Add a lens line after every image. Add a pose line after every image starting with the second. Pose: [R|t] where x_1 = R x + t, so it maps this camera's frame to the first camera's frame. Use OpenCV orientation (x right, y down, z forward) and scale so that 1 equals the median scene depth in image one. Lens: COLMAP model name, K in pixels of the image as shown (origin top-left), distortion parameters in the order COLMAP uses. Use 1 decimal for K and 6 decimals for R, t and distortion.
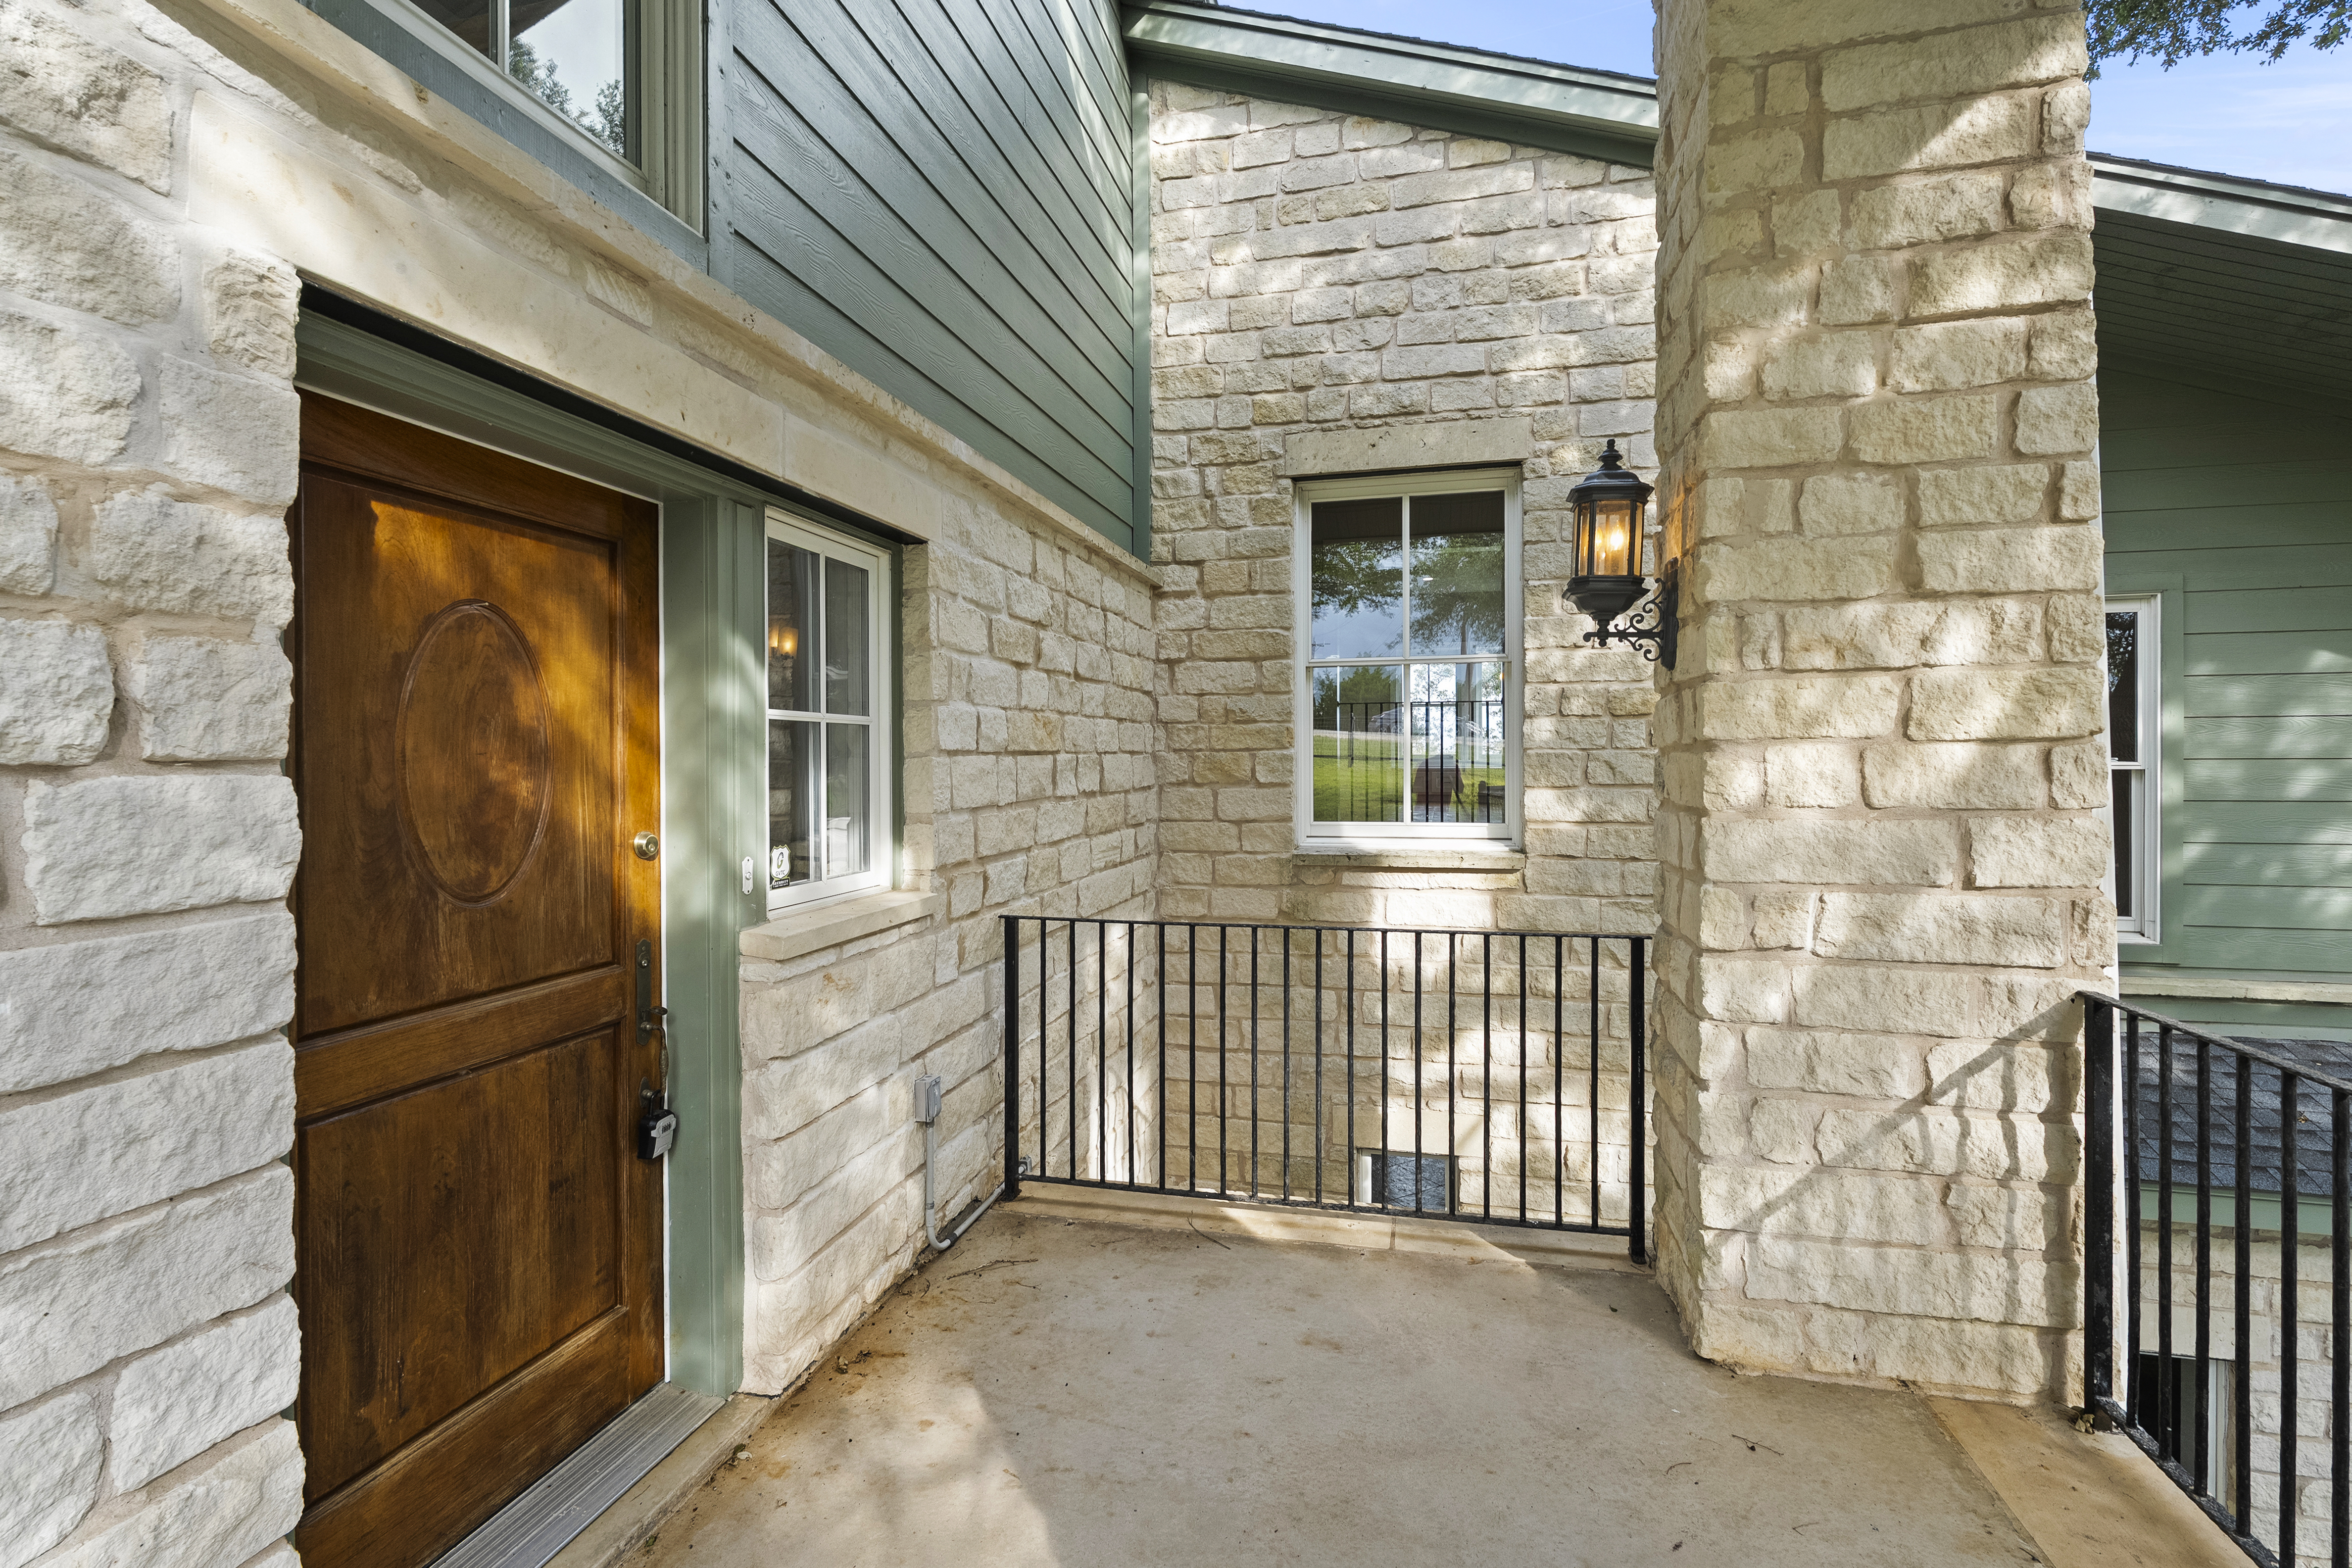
lens RADIAL K [[1055.4, 0, 1176.3], [0, 1055.4, 780.5], [0, 0, 1]] dist [-0.005603, -0.000243]
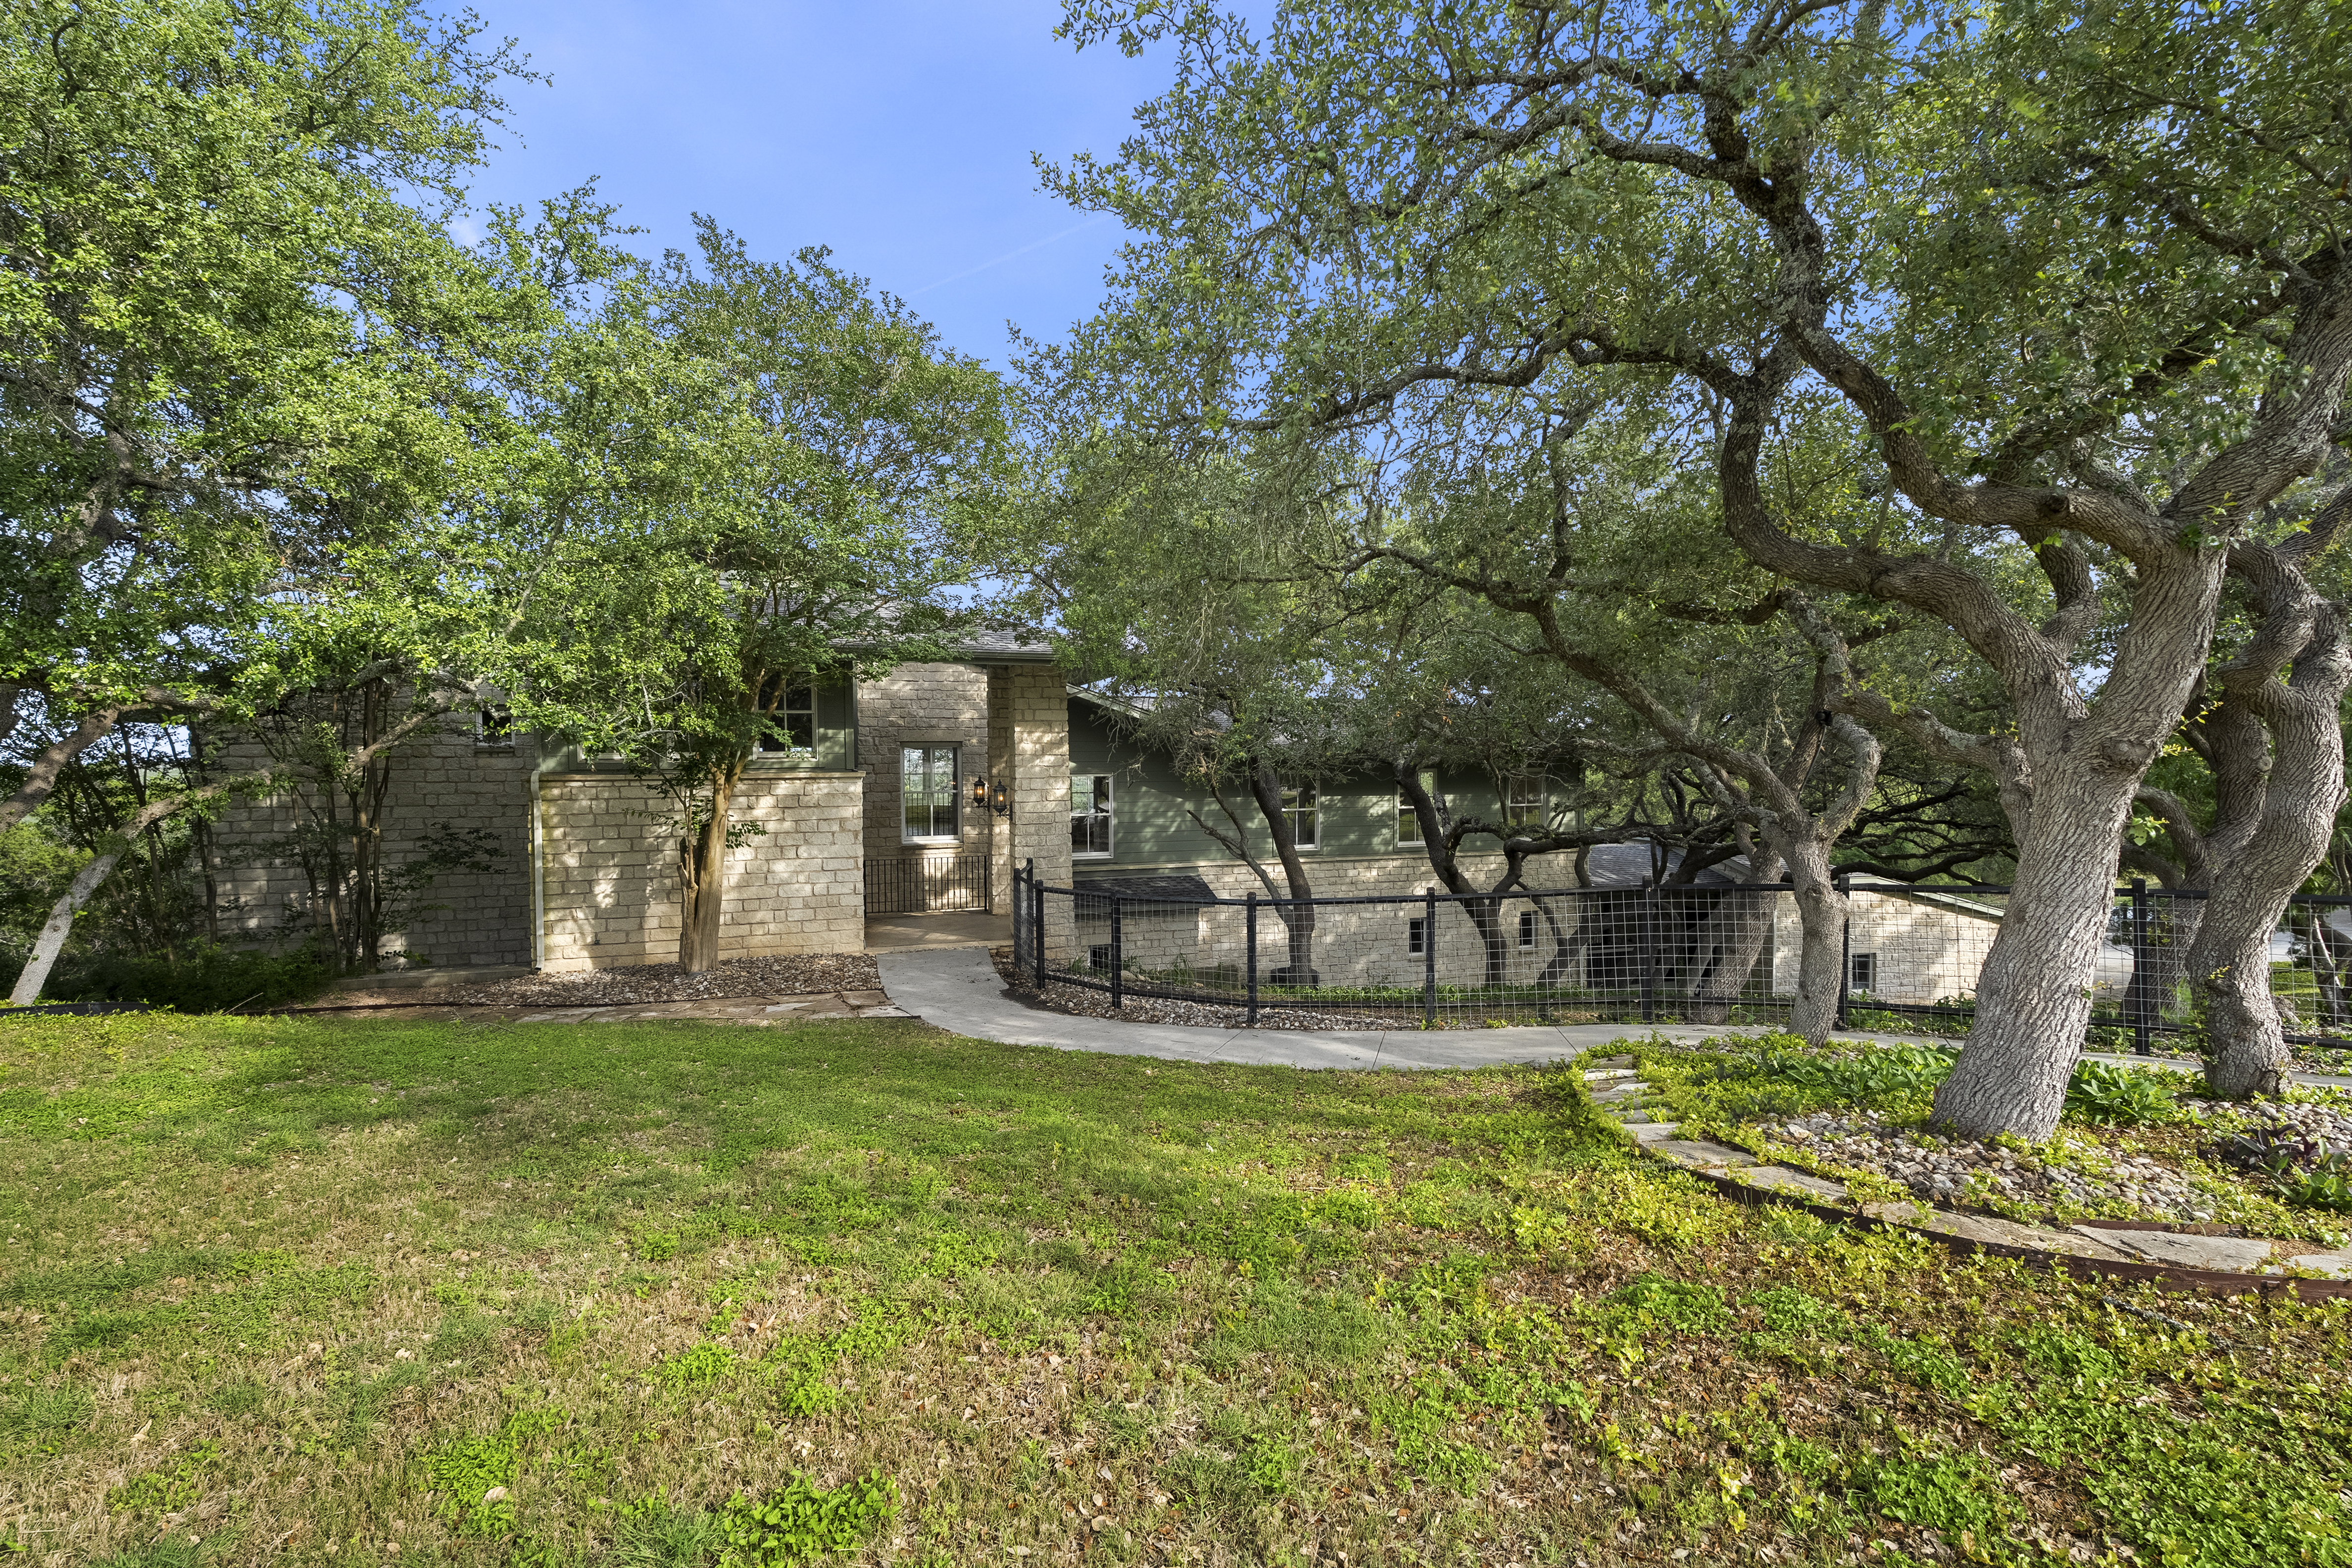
lens RADIAL K [[1055.4, 0, 1175.2], [0, 1055.4, 782.7], [0, 0, 1]] dist [-0.005603, -0.000243]
pose [[0.863062, -0.001858, 0.505094, -0.966422], [0.001499, 0.999998, 0.001117, -0.156932], [-0.505095, -0.000207, 0.863064, -2.760067]]
